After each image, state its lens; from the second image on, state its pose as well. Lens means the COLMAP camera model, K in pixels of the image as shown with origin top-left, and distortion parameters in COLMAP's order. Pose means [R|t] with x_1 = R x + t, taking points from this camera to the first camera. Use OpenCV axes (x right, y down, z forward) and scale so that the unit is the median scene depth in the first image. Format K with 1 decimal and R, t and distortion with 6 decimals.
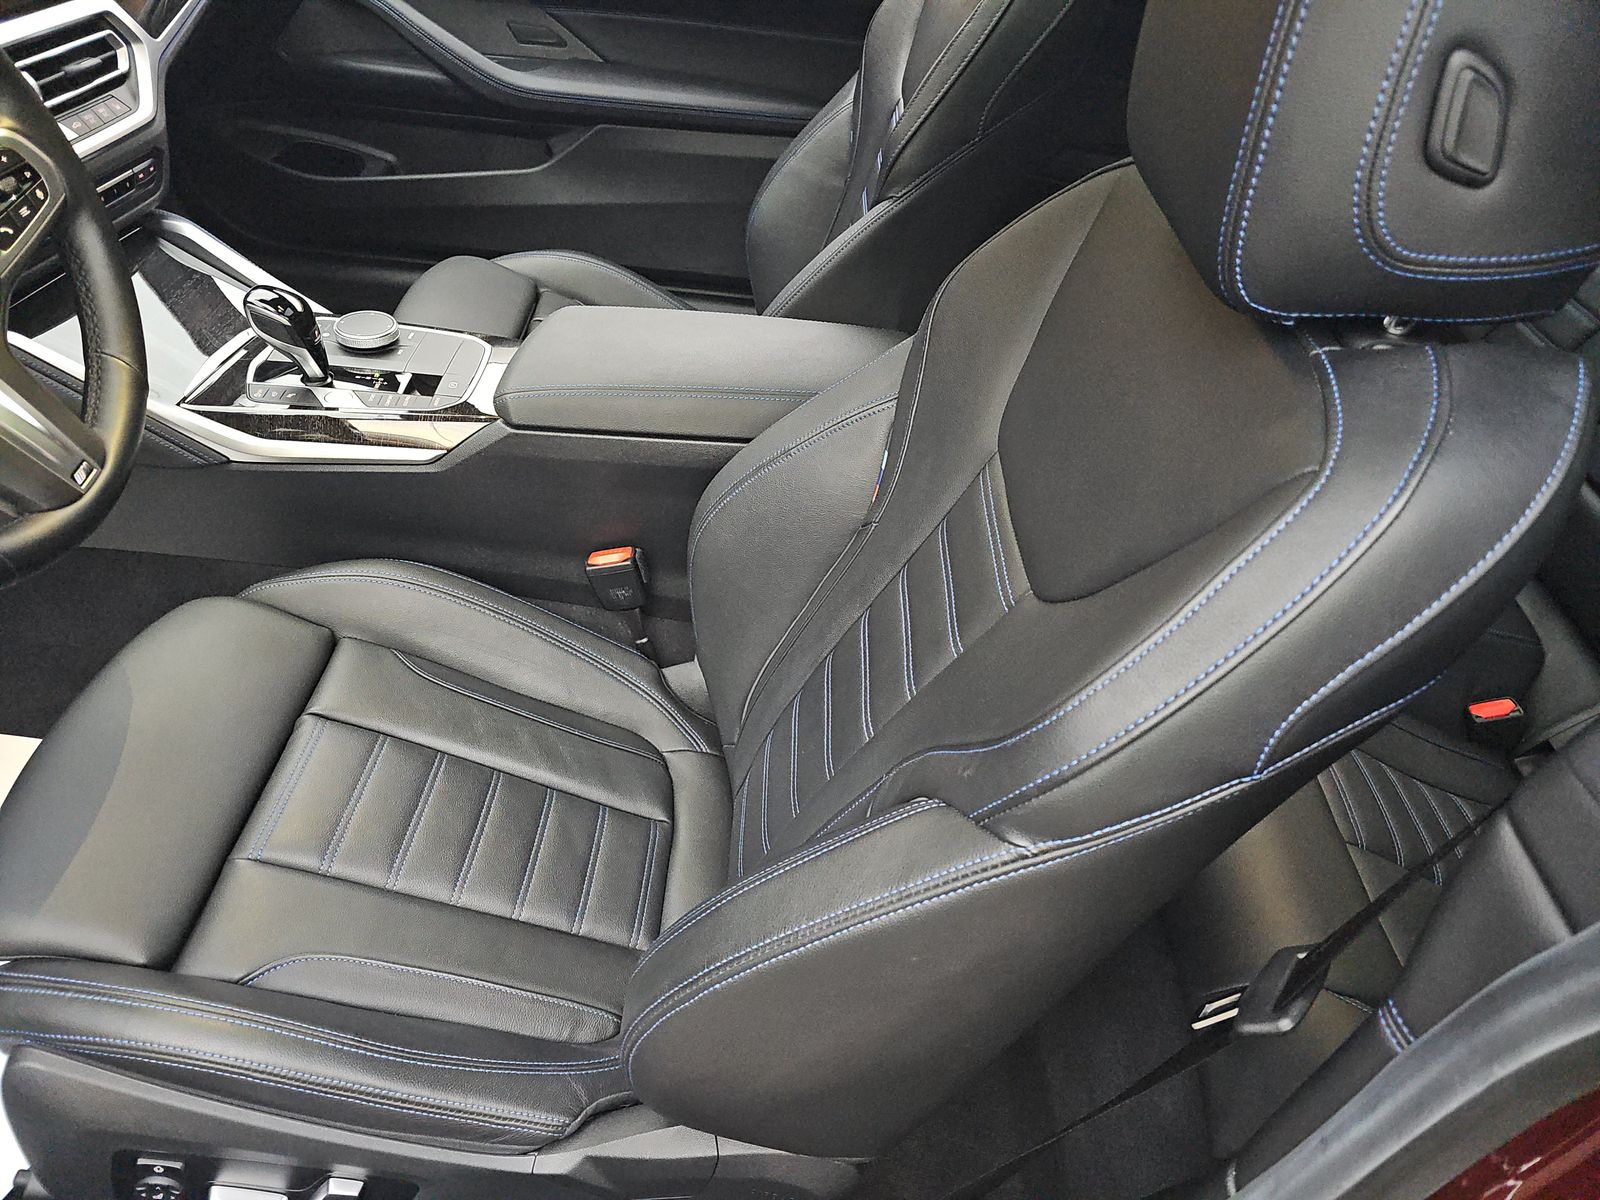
lens RADIAL K [[1043.6, 0, 800.0], [0, 1043.6, 600.0], [0, 0, 1]] dist [-0.002978, -0.031128]
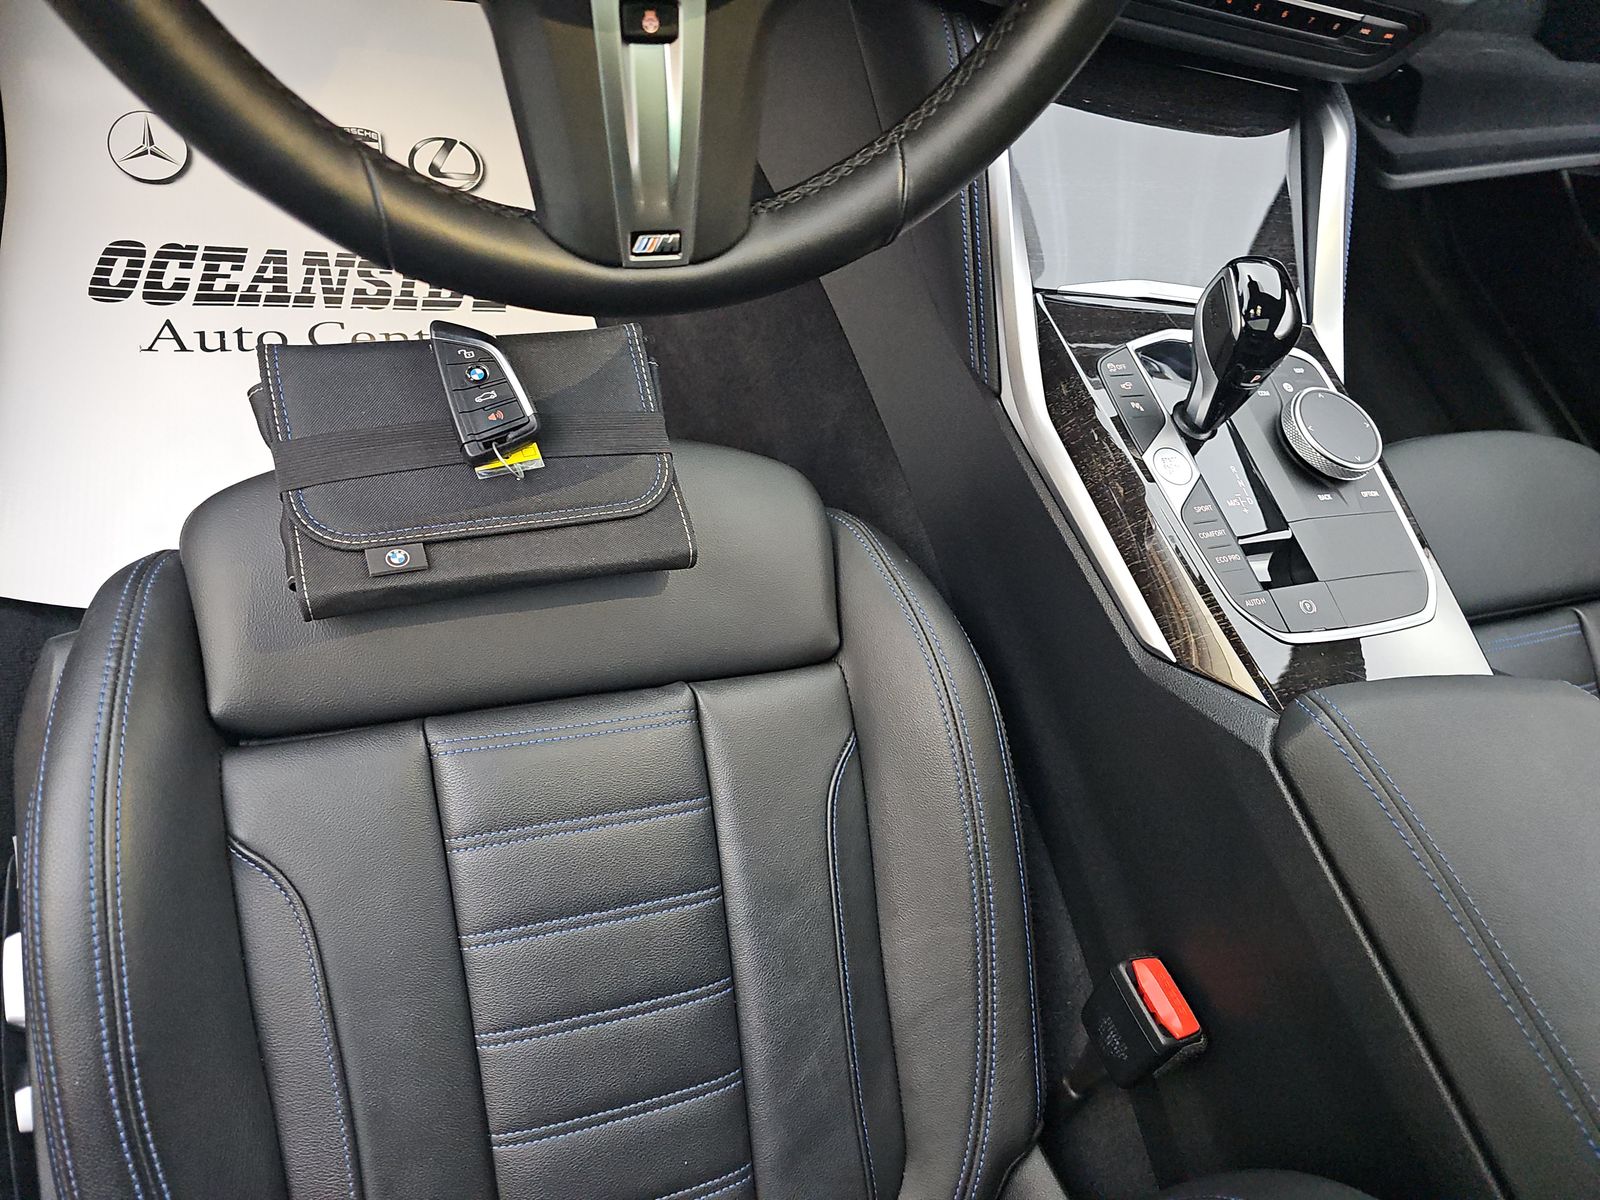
lens RADIAL K [[1011.8, 0, 800.1], [0, 1011.8, 608.0], [0, 0, 1]] dist [0.068006, -0.095550]
pose [[0.299399, 0.824715, -0.479797, -0.160907], [-0.793794, 0.494311, 0.354326, -0.195991], [0.529387, 0.274776, 0.802650, 0.443789]]
